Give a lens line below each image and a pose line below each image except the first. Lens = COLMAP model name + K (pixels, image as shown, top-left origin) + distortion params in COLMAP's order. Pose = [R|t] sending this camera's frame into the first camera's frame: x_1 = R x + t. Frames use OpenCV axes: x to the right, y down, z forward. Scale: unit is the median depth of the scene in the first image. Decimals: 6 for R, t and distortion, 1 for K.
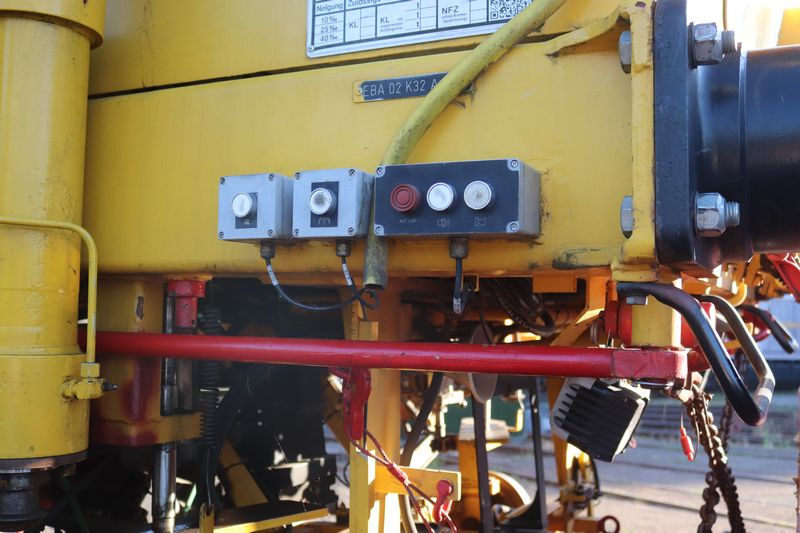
lens RADIAL K [[894.5, 0, 400.0], [0, 894.5, 266.5], [0, 0, 1]] dist [-0.020091, -0.000291]
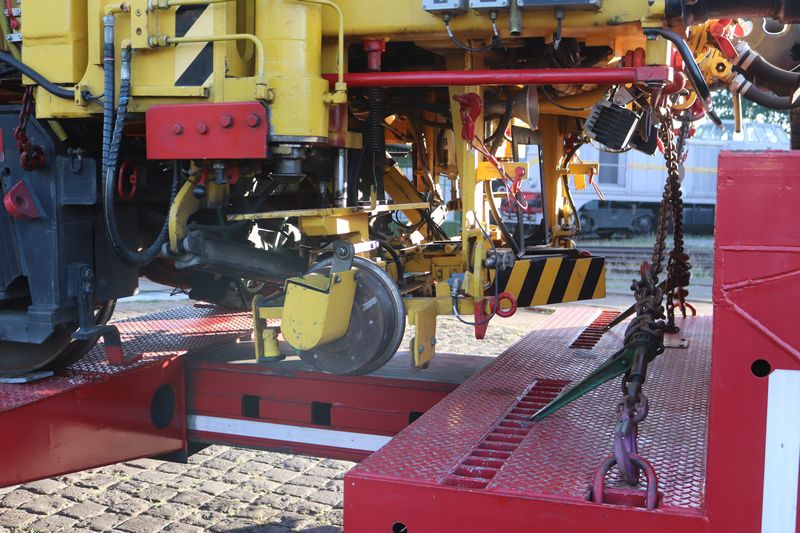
lens RADIAL K [[988.1, 0, 400.0], [0, 988.1, 266.5], [0, 0, 1]] dist [-0.013783, -0.007587]
pose [[0.994446, -0.013527, 0.104372, -0.423208], [-0.002300, 0.988676, 0.150046, 0.167554], [-0.105219, -0.149453, 0.983154, -0.945176]]
